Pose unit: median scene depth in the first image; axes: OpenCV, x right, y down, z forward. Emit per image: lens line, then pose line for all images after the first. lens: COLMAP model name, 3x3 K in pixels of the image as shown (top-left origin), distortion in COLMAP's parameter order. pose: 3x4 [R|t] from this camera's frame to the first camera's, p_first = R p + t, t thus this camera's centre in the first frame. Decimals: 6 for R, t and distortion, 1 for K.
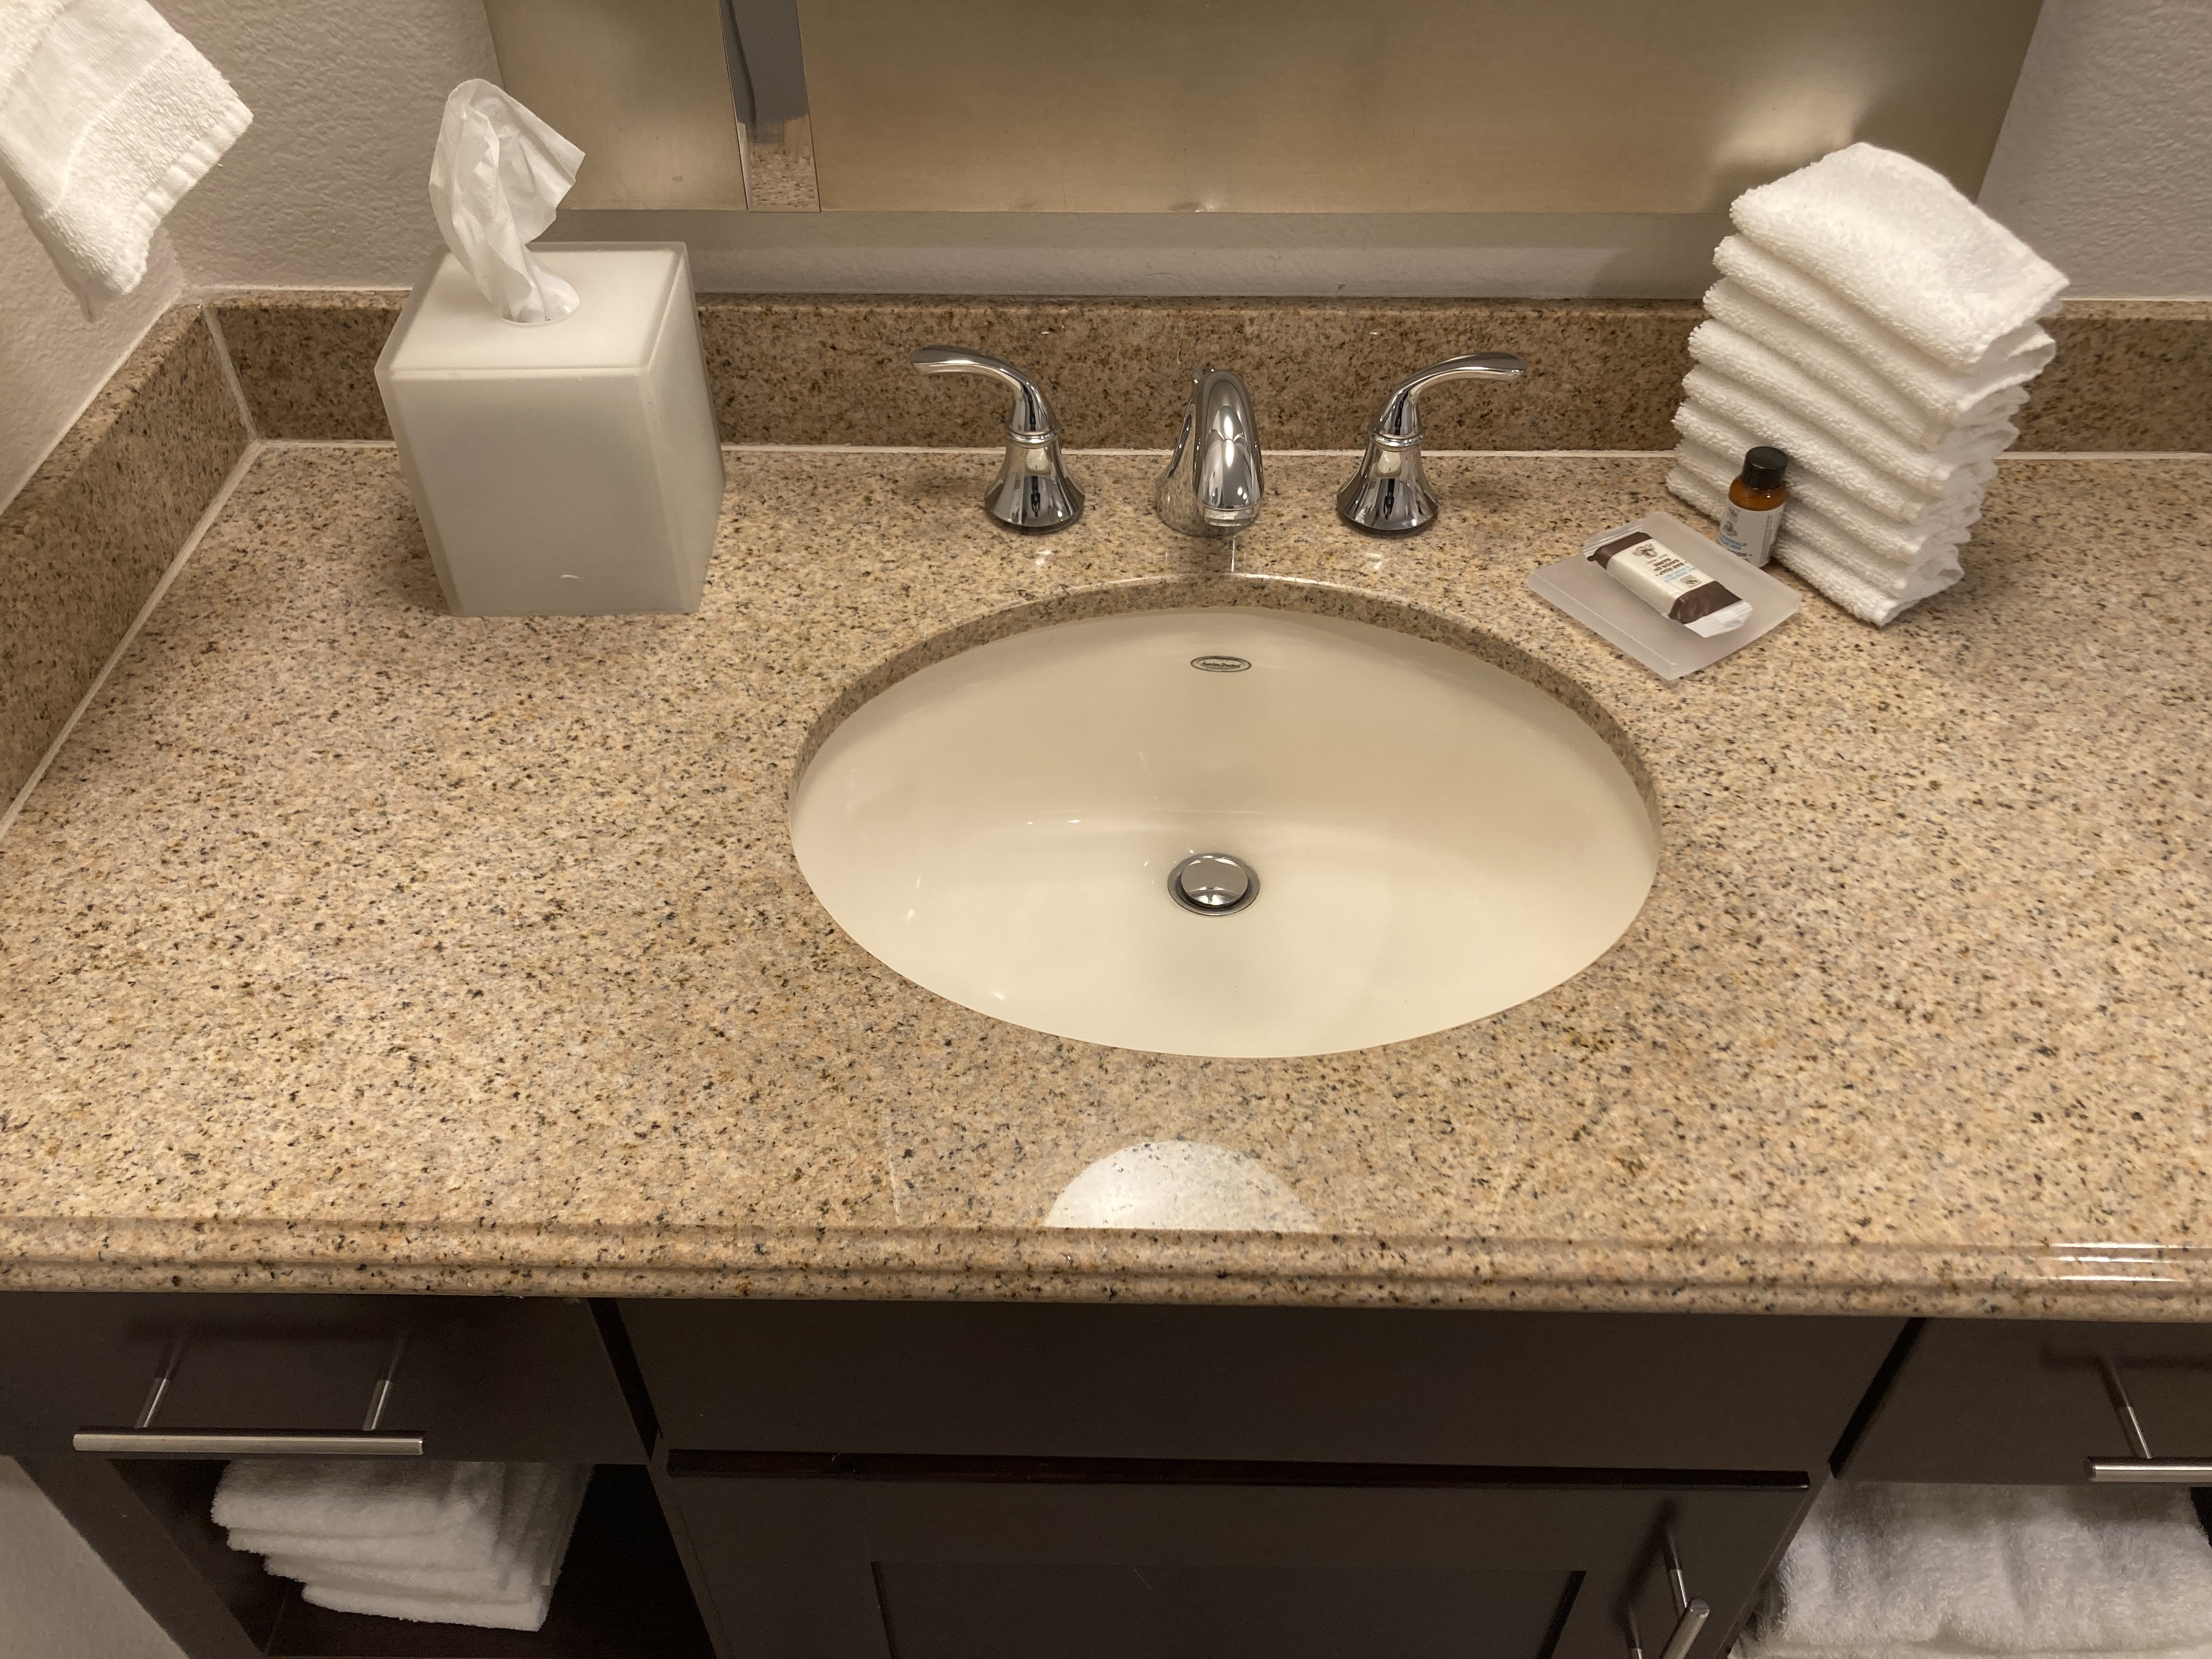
lens RADIAL K [[1807.3, 0, 1115.2], [0, 1807.3, 857.9], [0, 0, 1]] dist [0.065717, -0.091284]
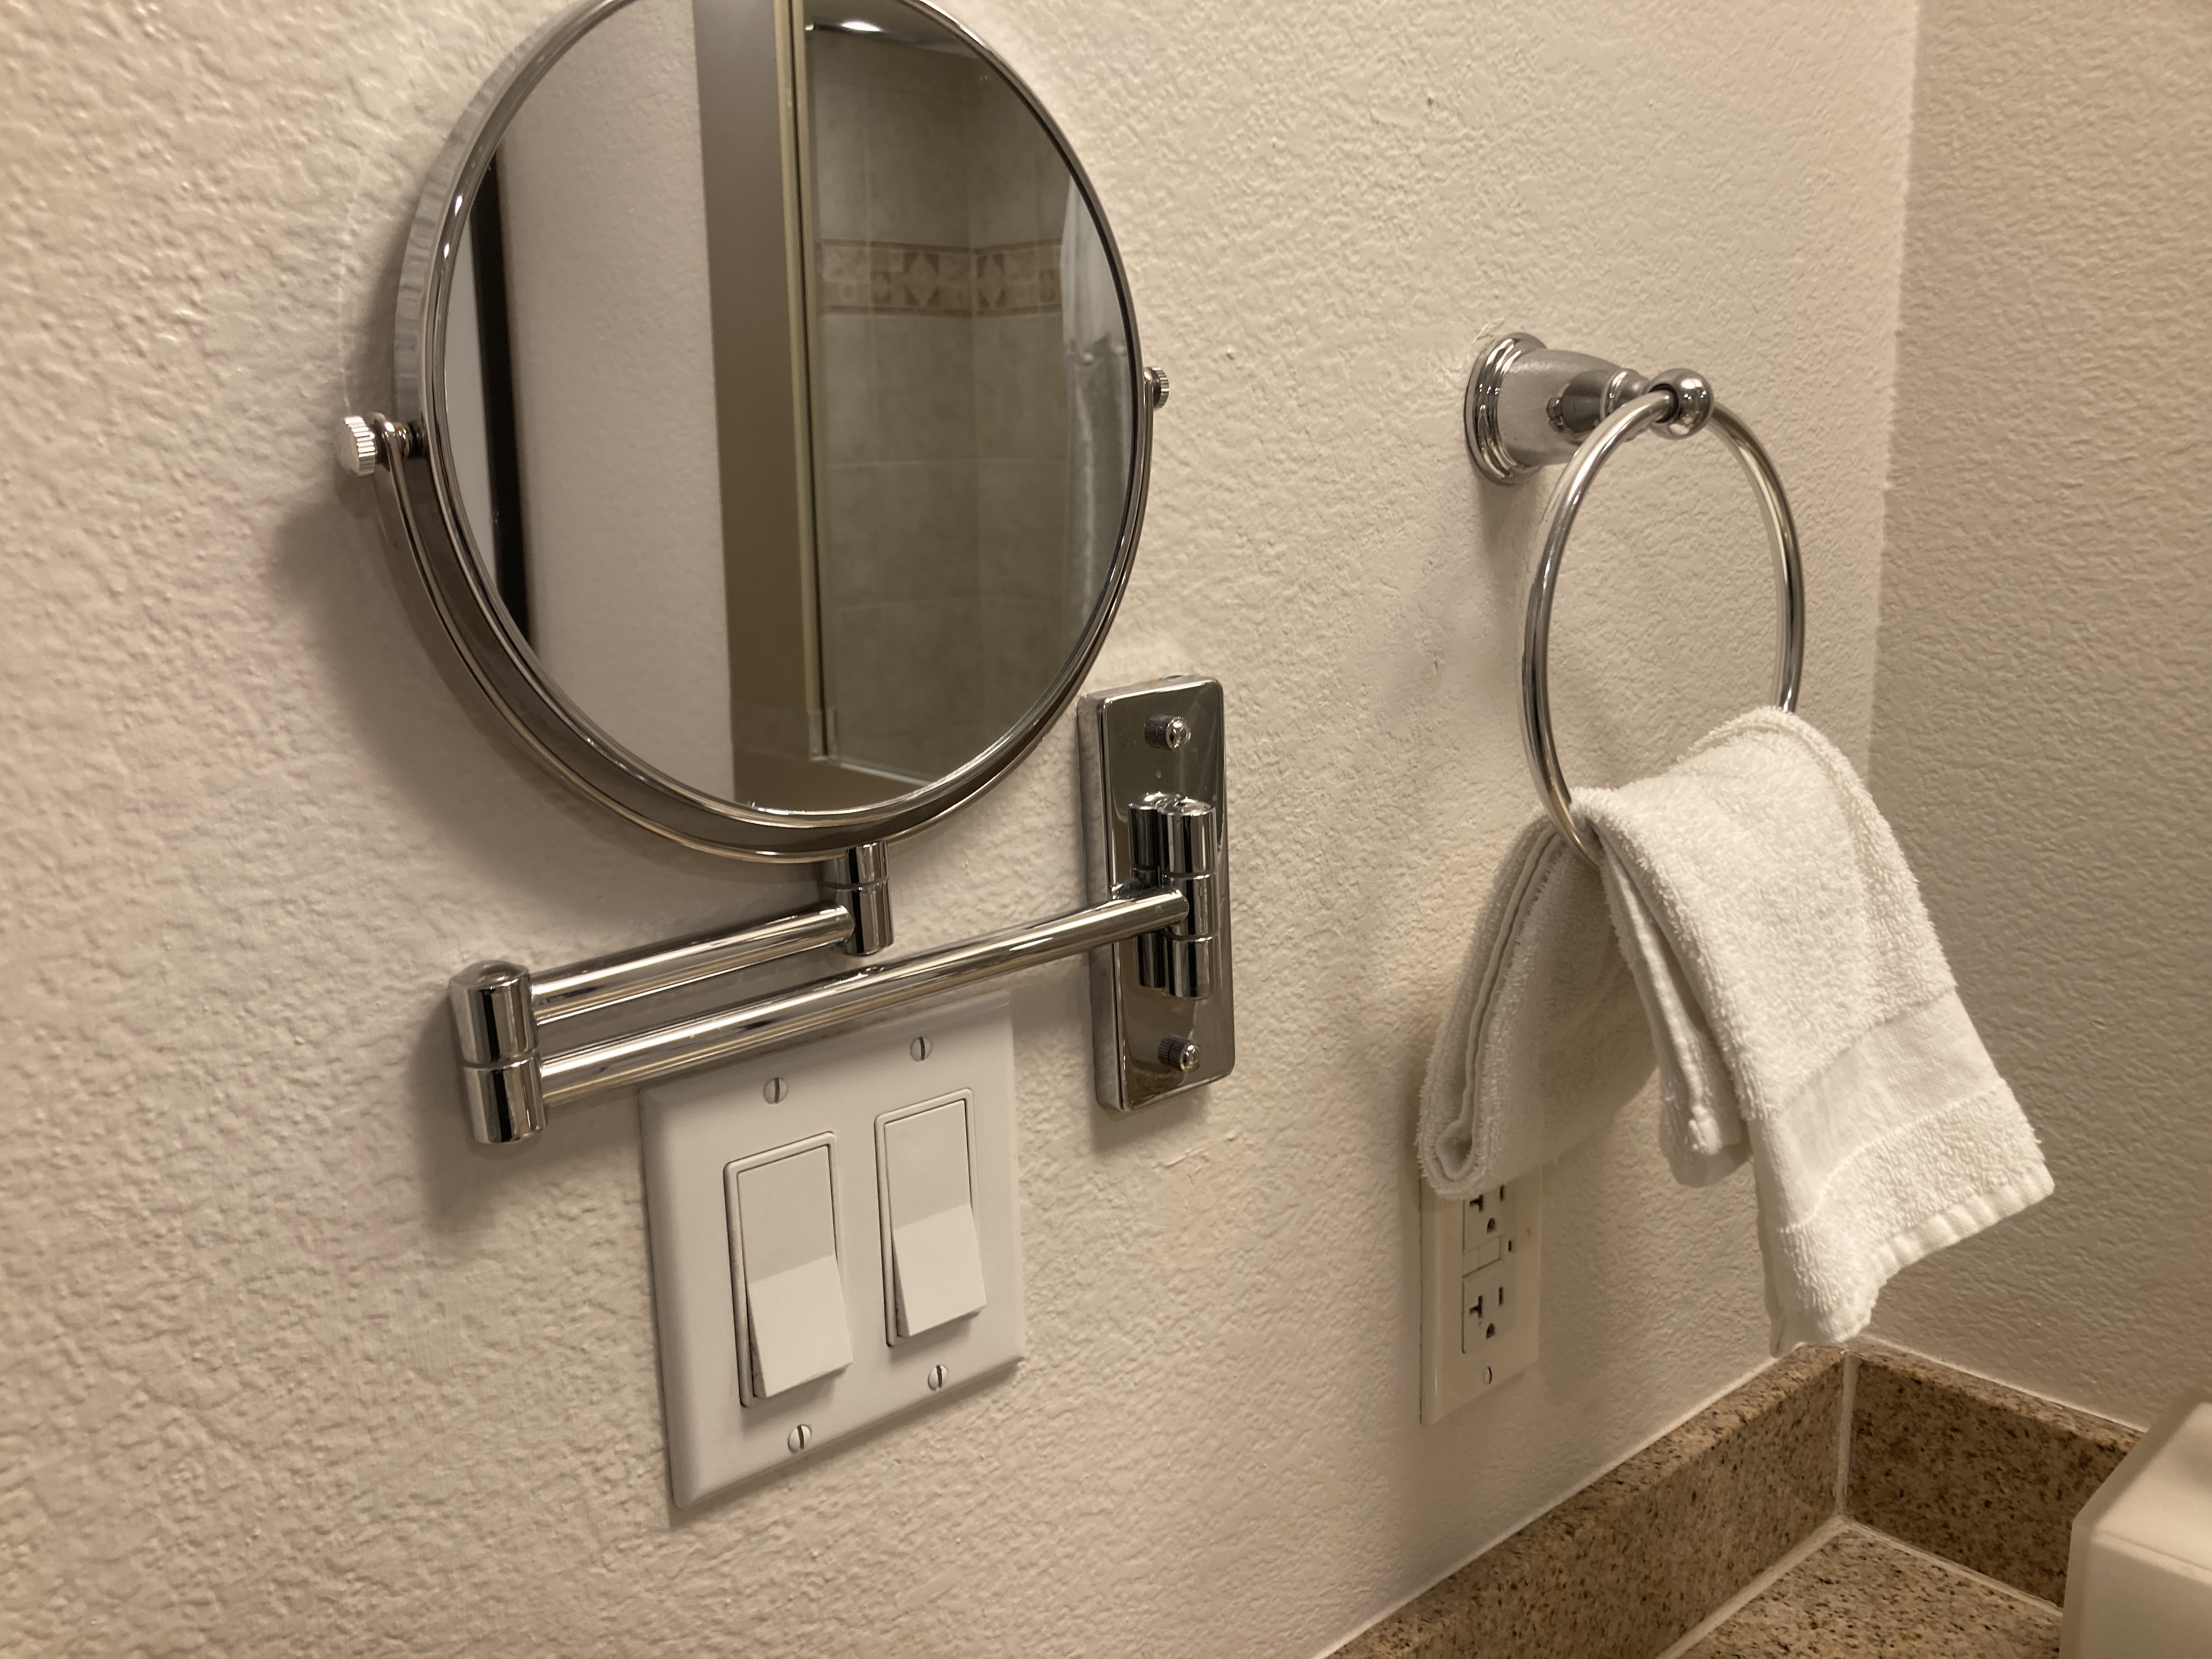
lens RADIAL K [[1824.3, 0, 1106.0], [0, 1824.3, 829.5], [0, 0, 1]] dist [-0.022298, -0.002165]
pose [[0.678561, 0.126068, -0.723645, -0.162643], [-0.494158, 0.807247, -0.322739, -0.058543], [0.543473, 0.576593, 0.610064, 0.165257]]
